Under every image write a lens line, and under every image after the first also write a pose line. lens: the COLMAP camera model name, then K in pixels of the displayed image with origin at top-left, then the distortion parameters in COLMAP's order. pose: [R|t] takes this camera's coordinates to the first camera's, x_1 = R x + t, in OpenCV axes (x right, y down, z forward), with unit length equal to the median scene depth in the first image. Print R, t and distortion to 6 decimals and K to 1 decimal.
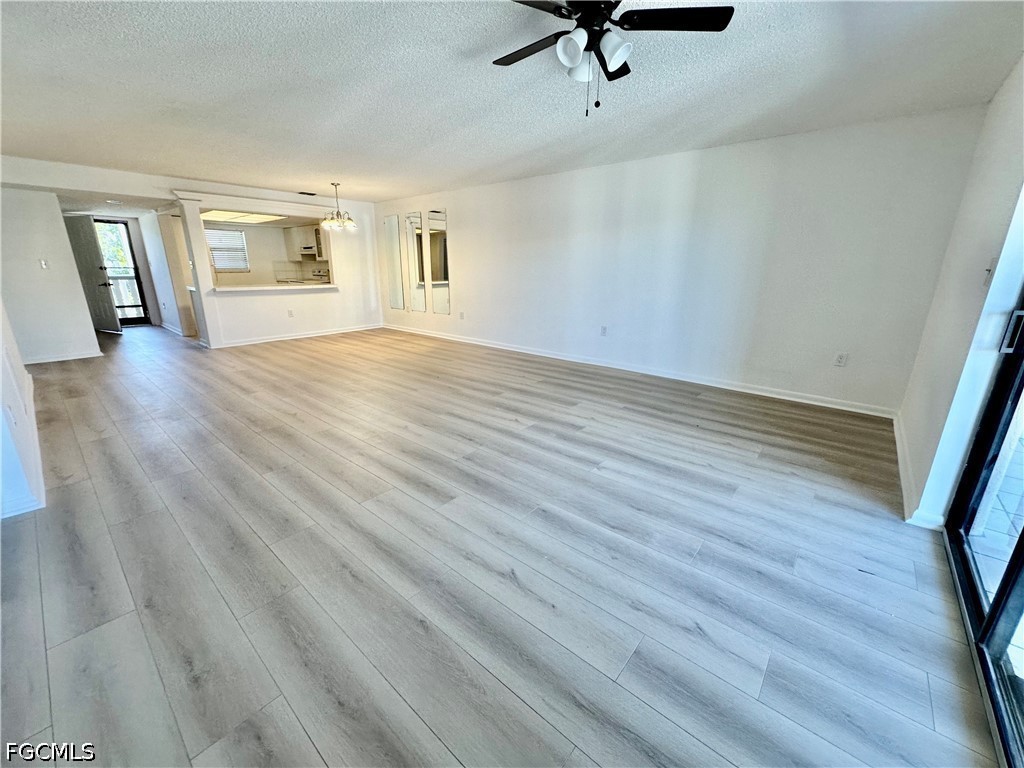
lens RADIAL K [[408.9, 0, 509.6], [0, 408.9, 384.7], [0, 0, 1]] dist [-0.002699, 0.000393]
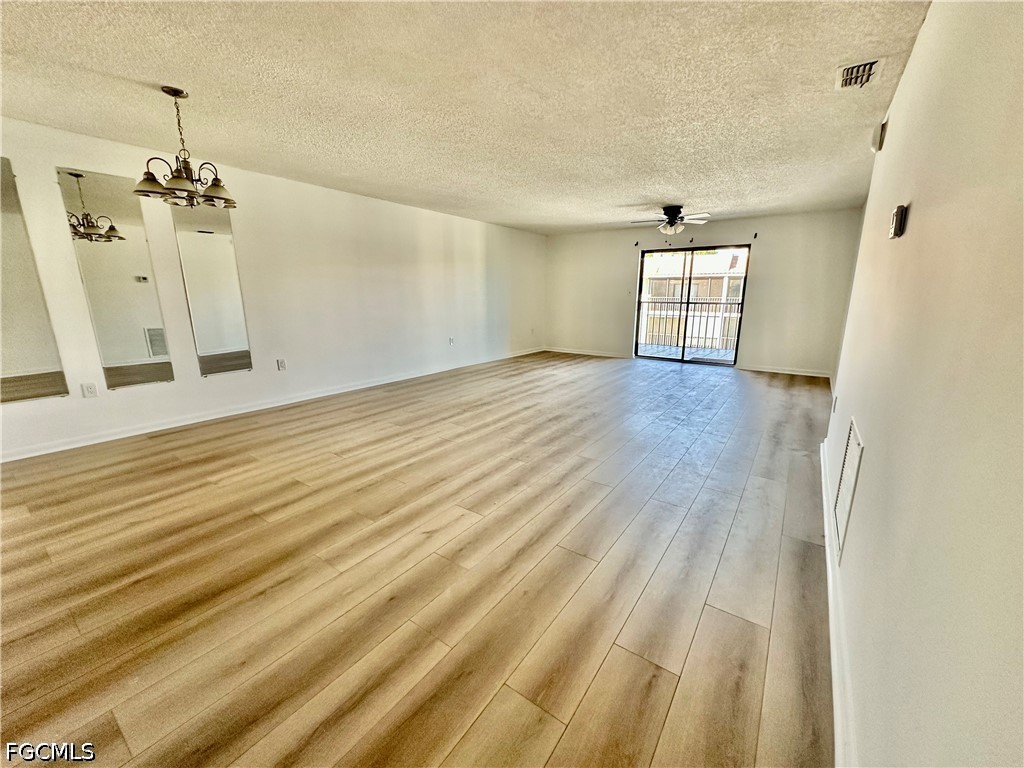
lens RADIAL K [[408.9, 0, 527.5], [0, 408.9, 390.7], [0, 0, 1]] dist [-0.002699, 0.000393]
pose [[-0.117109, -0.237477, 0.964308, -1.434806], [0.271497, 0.926346, 0.261099, -0.349563], [-0.955288, 0.292384, -0.044009, 1.209012]]
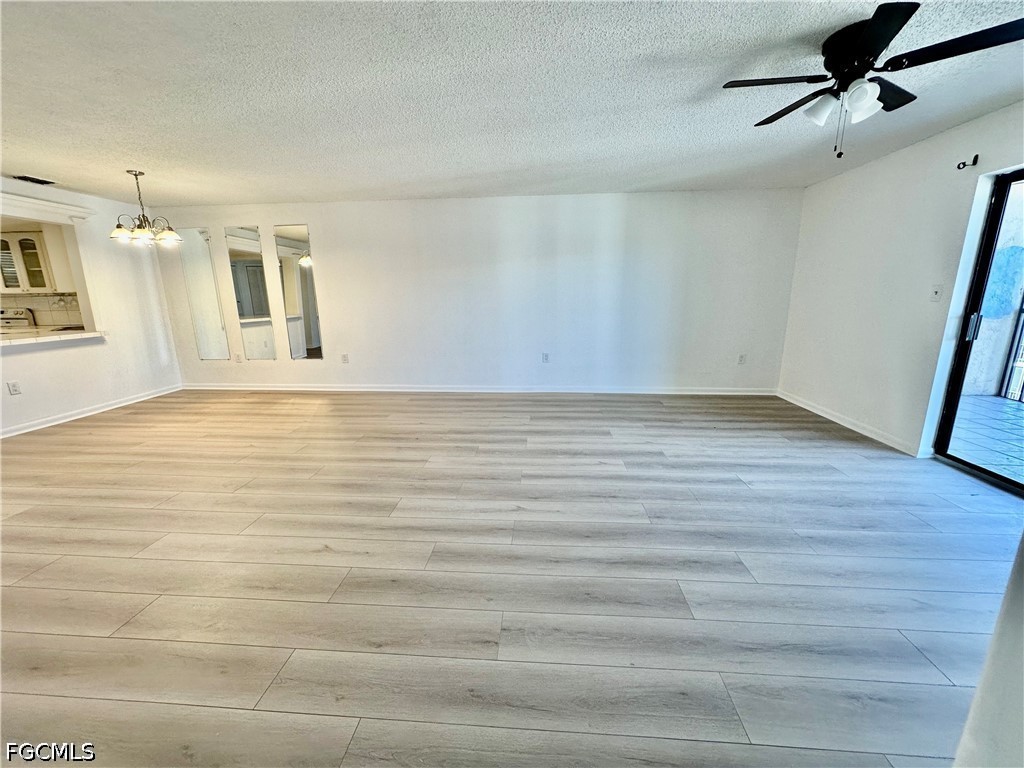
lens RADIAL K [[408.9, 0, 508.9], [0, 408.9, 388.4], [0, 0, 1]] dist [-0.002699, 0.000393]
pose [[0.808363, -0.148583, 0.569624, -0.580862], [0.180493, 0.983576, 0.000418, -0.101926], [-0.560331, 0.102475, 0.821905, 0.321704]]
